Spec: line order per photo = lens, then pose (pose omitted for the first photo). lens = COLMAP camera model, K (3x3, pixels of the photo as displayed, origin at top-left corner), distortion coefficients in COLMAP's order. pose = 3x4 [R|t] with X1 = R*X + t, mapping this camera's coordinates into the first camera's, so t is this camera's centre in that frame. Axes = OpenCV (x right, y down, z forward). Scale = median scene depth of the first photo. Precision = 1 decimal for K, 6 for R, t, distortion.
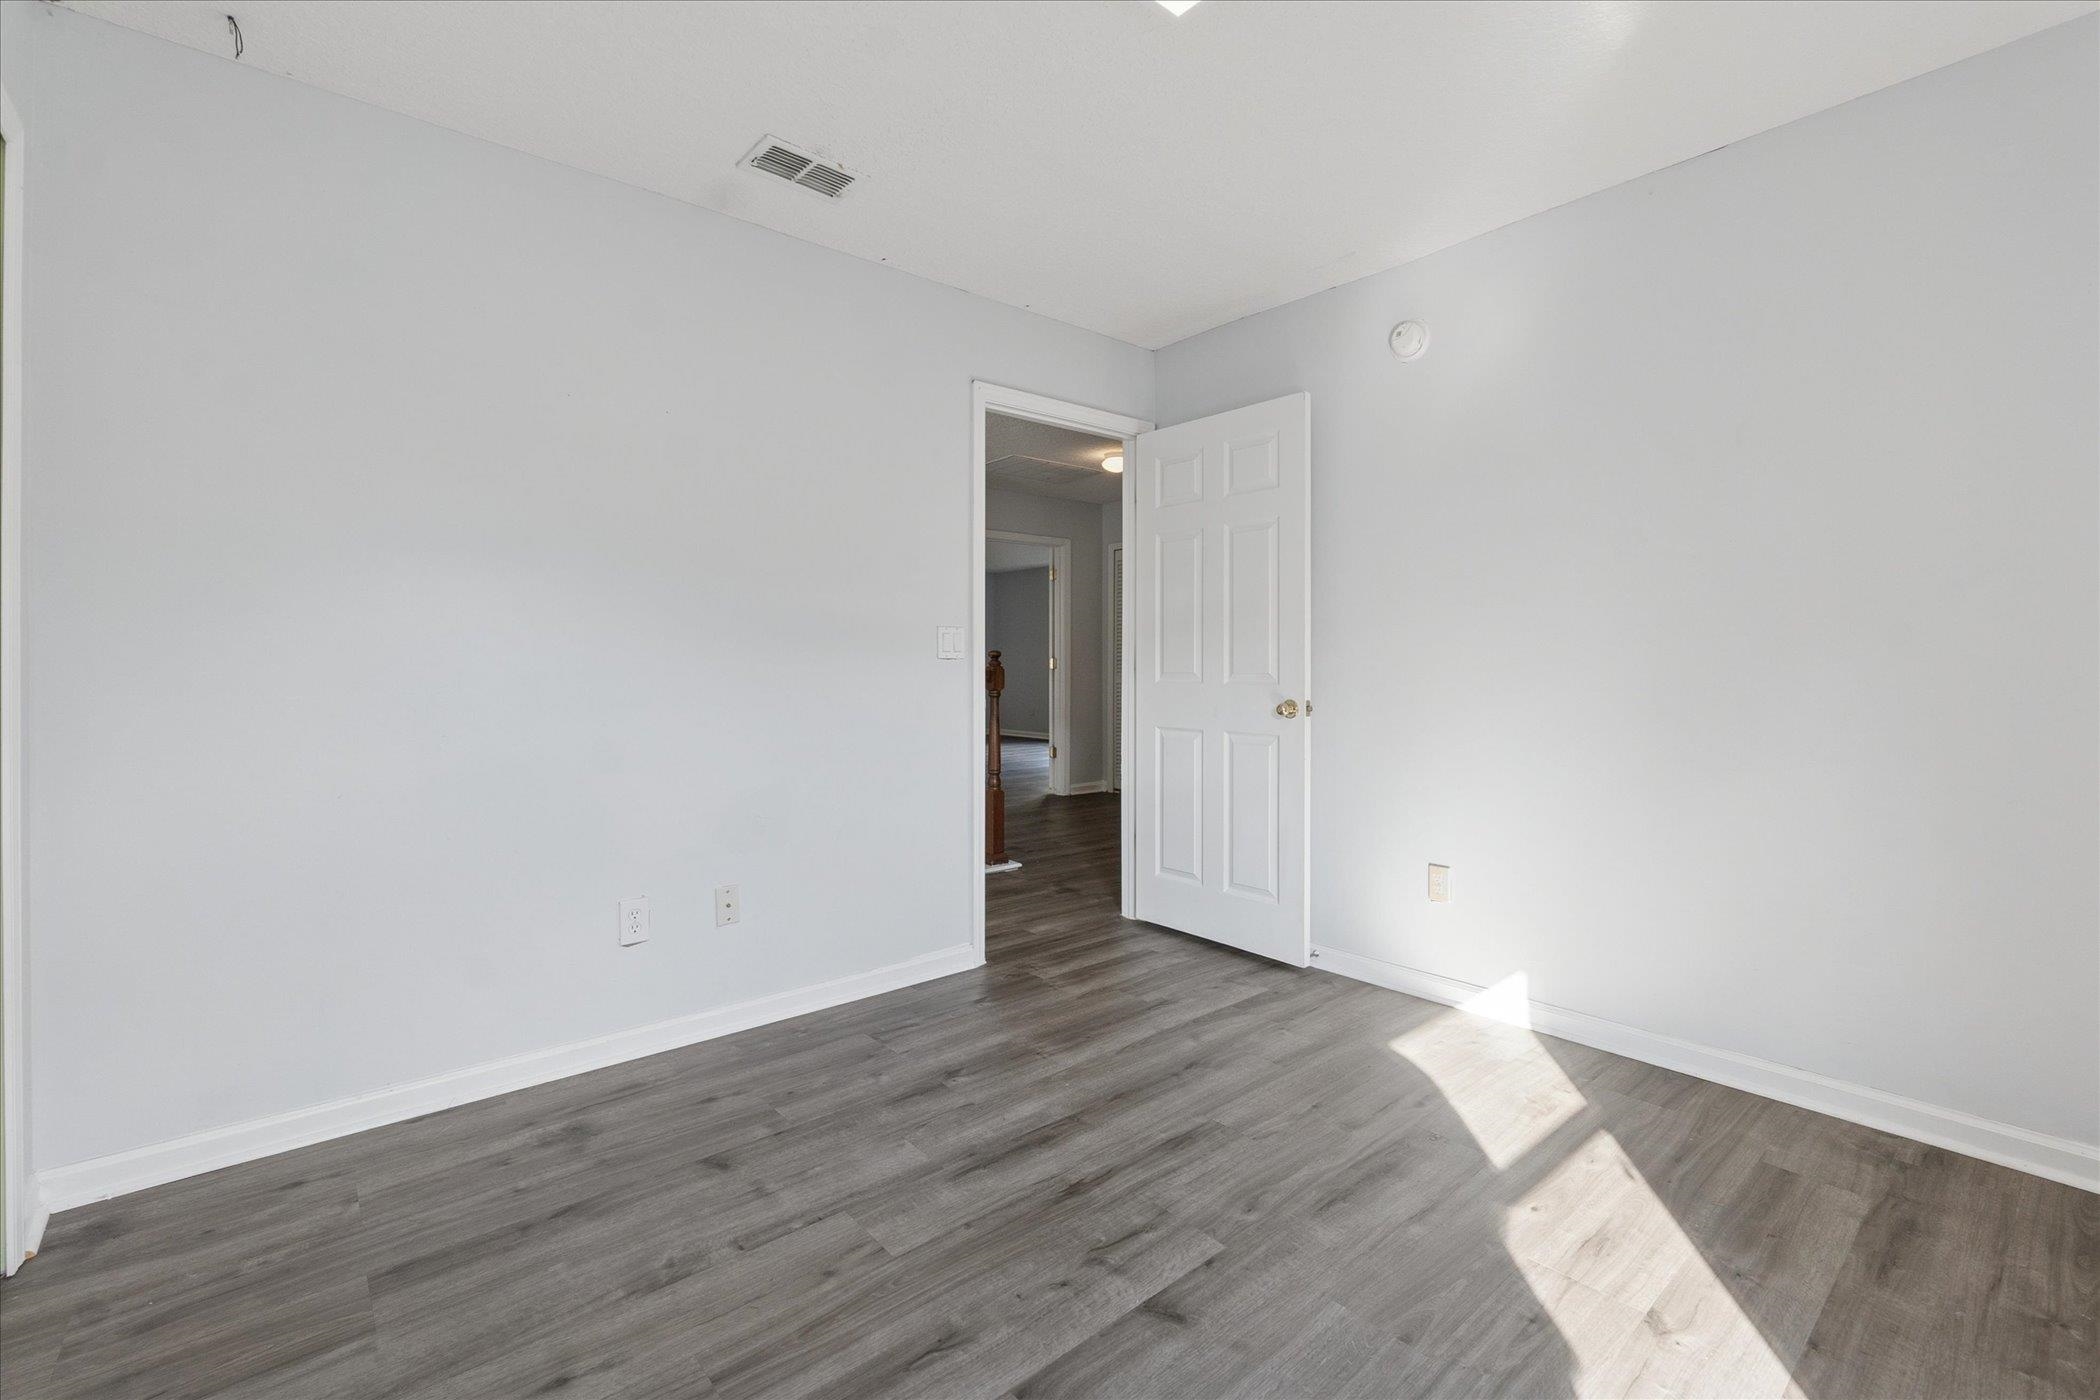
lens RADIAL K [[920.4, 0, 1043.3], [0, 920.4, 674.2], [0, 0, 1]] dist [-0.002467, -0.000431]
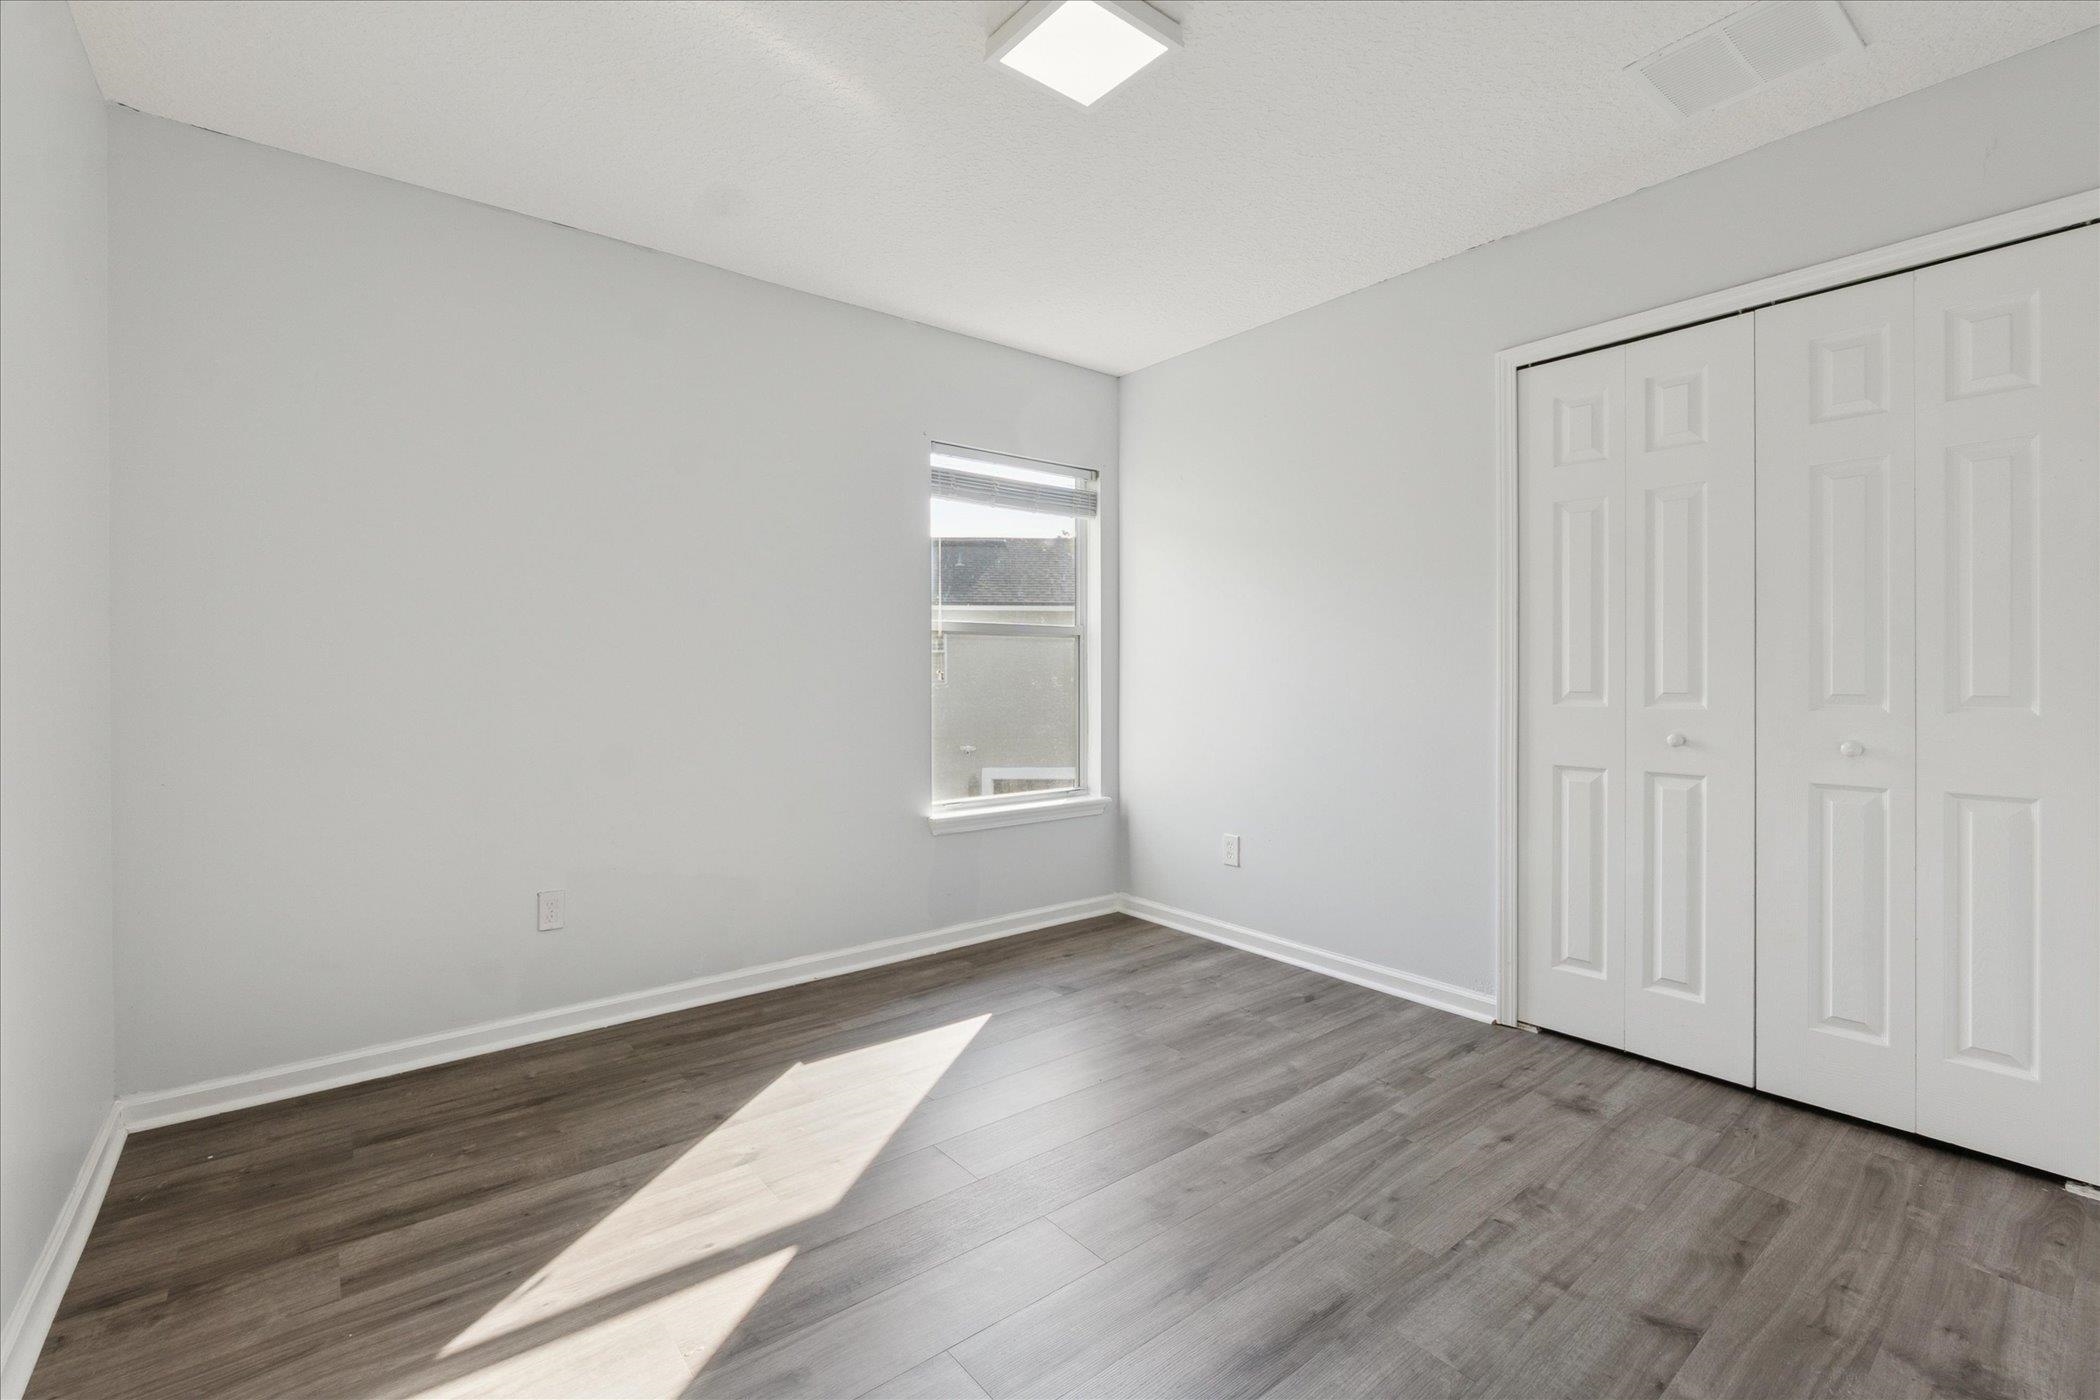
lens RADIAL K [[920.4, 0, 1043.3], [0, 920.4, 674.2], [0, 0, 1]] dist [-0.002467, -0.000431]
pose [[-0.999700, 0.001959, 0.024398, 0.173891], [0.002345, 0.999873, 0.015782, -0.029500], [-0.024364, 0.015834, -0.999578, 2.085011]]
